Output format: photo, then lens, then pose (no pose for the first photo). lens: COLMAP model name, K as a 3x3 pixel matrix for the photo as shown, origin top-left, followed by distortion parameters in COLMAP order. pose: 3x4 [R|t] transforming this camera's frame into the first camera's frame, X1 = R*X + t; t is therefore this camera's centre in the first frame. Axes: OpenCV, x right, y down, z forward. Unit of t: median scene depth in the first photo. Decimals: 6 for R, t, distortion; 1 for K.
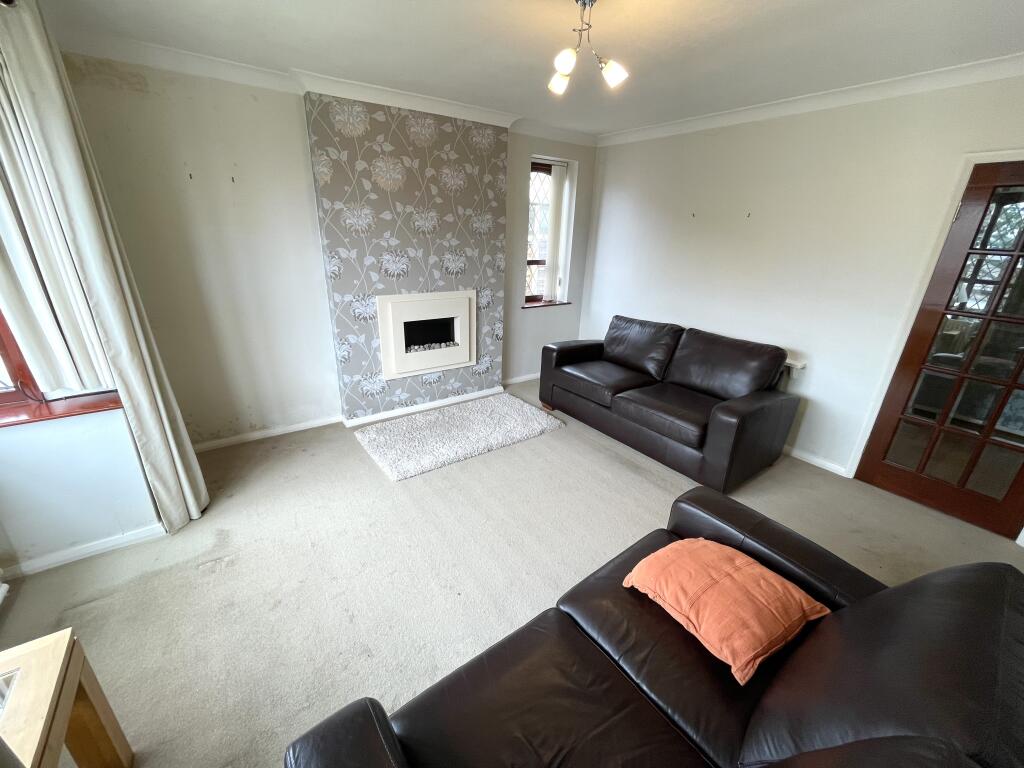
lens RADIAL K [[412.5, 0, 512.0], [0, 412.5, 384.0], [0, 0, 1]] dist [-0.001038, 0.000110]
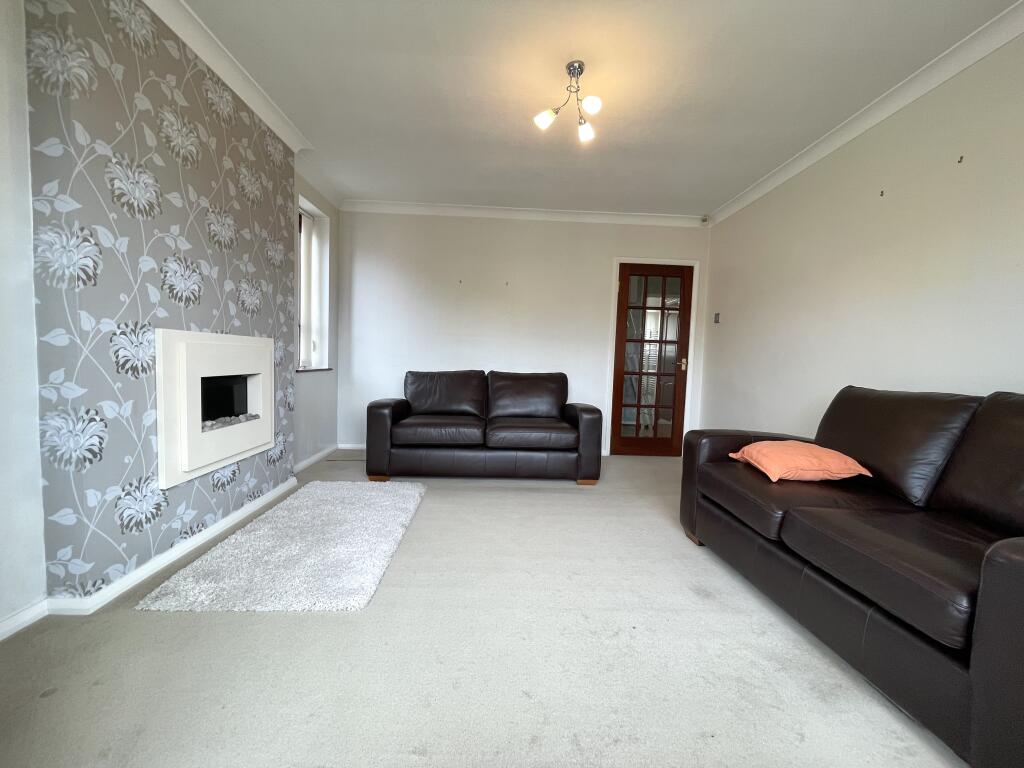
lens RADIAL K [[412.5, 0, 512.0], [0, 412.5, 384.0], [0, 0, 1]] dist [-0.001038, 0.000110]
pose [[0.558565, -0.064766, 0.826928, -0.493766], [0.275283, 0.954916, -0.111155, 0.043863], [-0.782448, 0.289726, 0.551212, 0.333311]]
